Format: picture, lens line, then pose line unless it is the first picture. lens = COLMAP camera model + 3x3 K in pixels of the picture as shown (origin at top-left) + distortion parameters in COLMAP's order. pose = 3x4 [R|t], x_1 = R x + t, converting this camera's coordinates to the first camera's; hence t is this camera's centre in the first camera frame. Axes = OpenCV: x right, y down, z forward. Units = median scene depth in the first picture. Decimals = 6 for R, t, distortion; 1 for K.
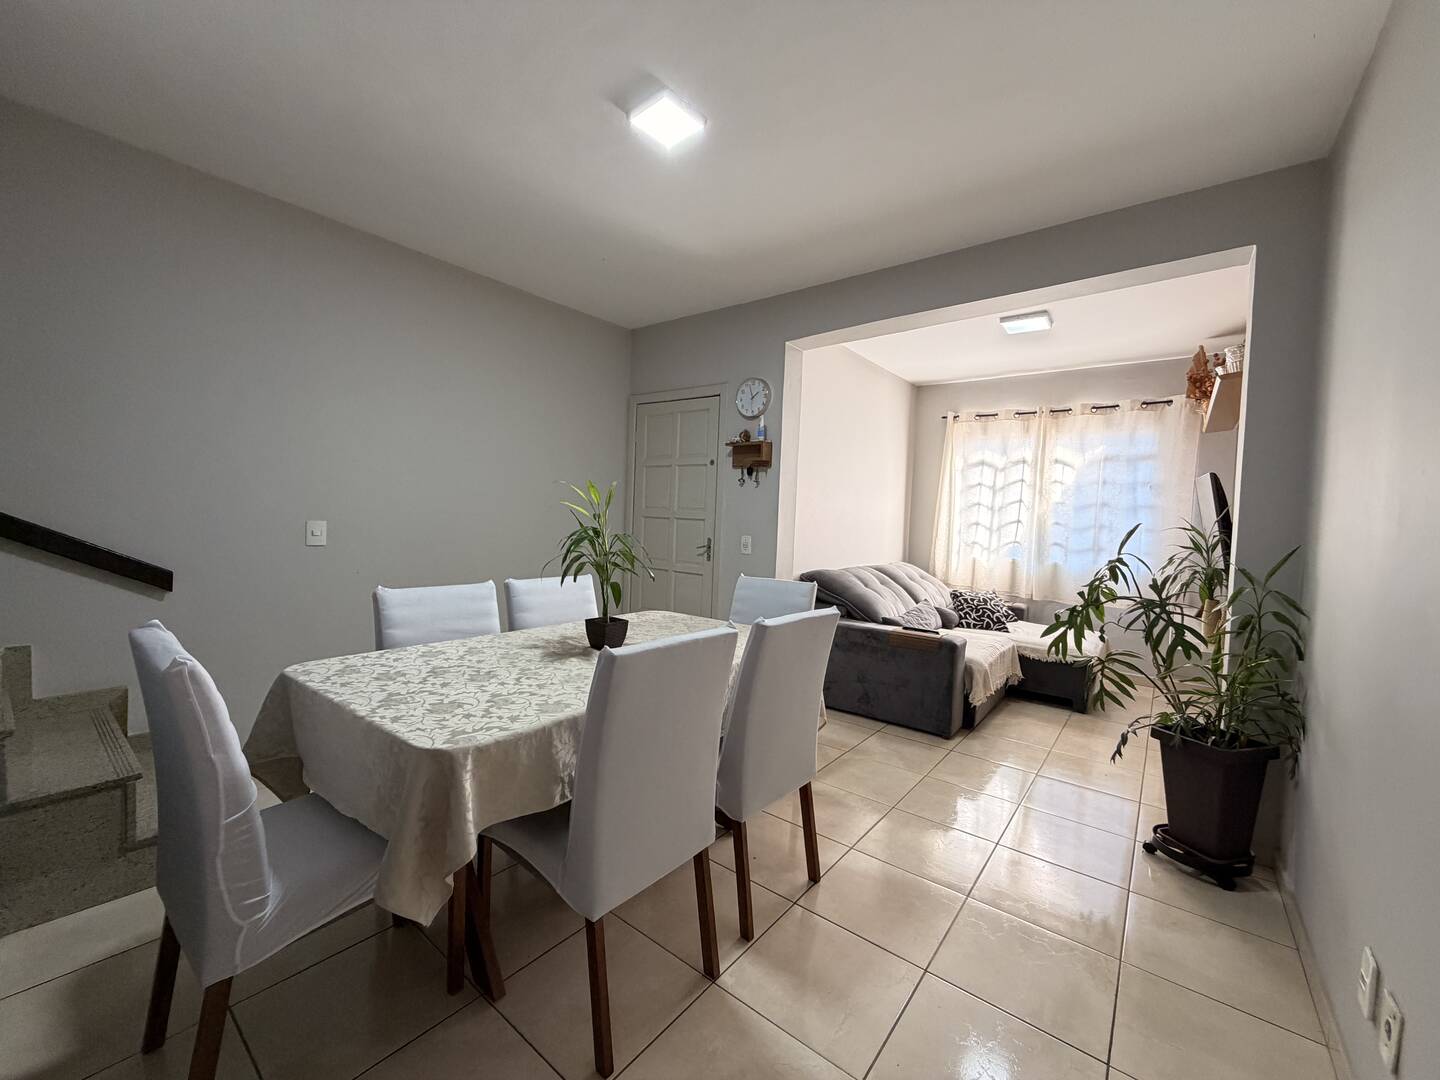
lens RADIAL K [[572.8, 0, 720.0], [0, 572.8, 540.0], [0, 0, 1]] dist [-0.001558, -0.000291]
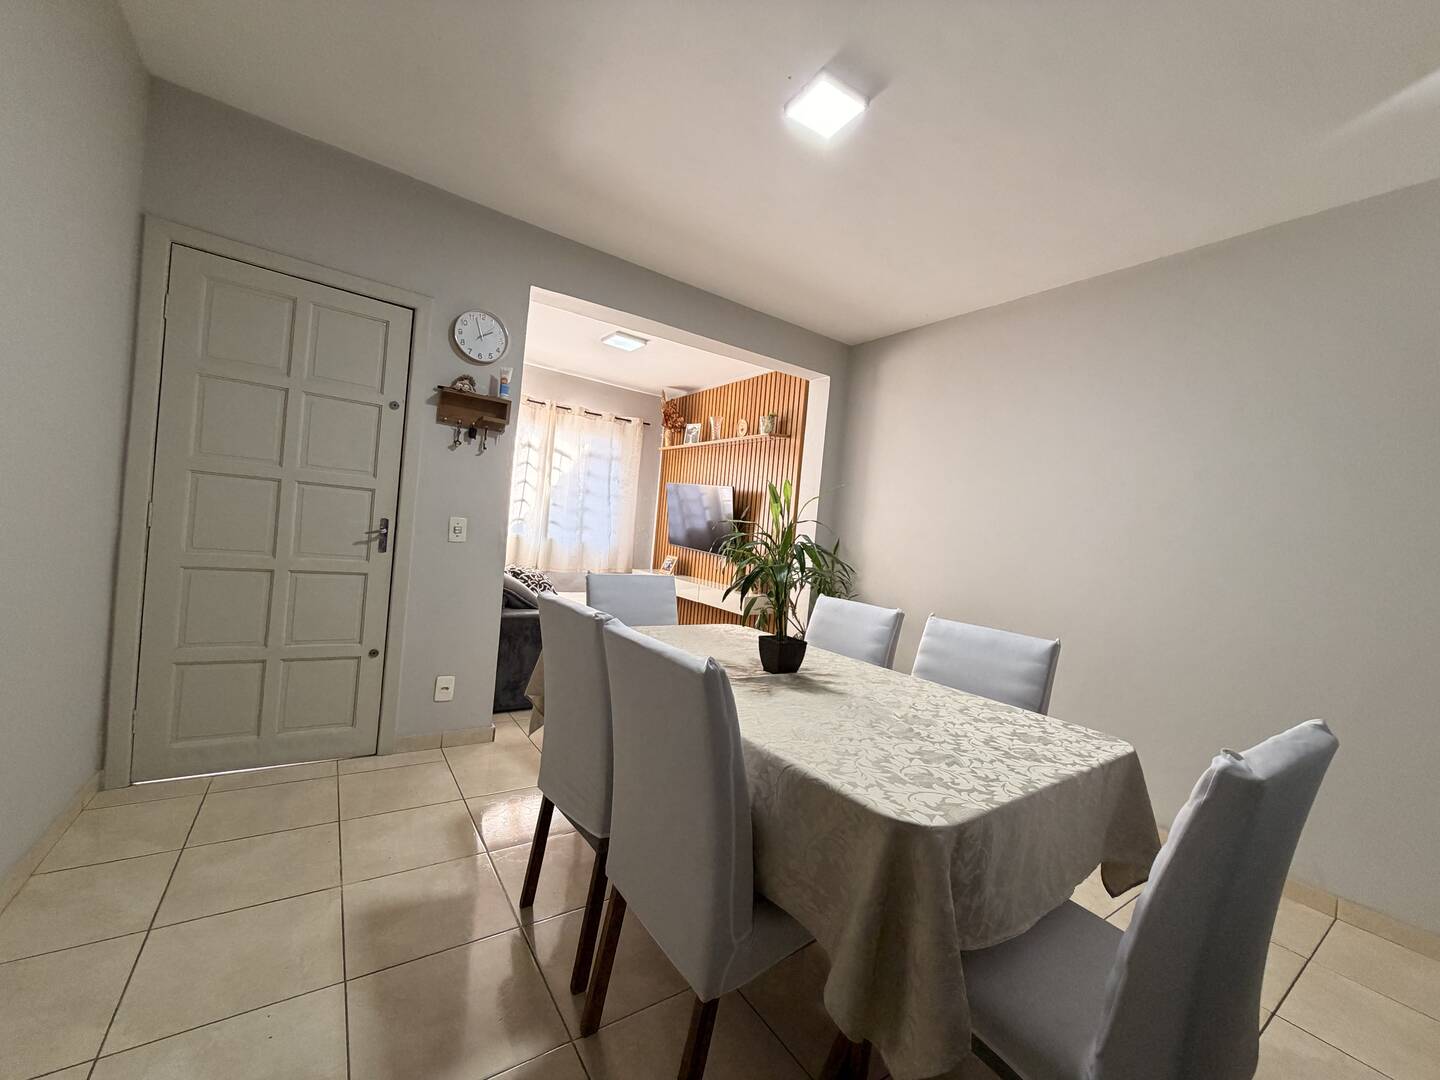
lens RADIAL K [[572.8, 0, 720.0], [0, 572.8, 540.0], [0, 0, 1]] dist [-0.001558, -0.000291]
pose [[0.292220, -0.023259, 0.956068, -0.586163], [-0.046504, 0.998176, 0.038497, -0.022819], [-0.955220, -0.055711, 0.290606, 0.464775]]
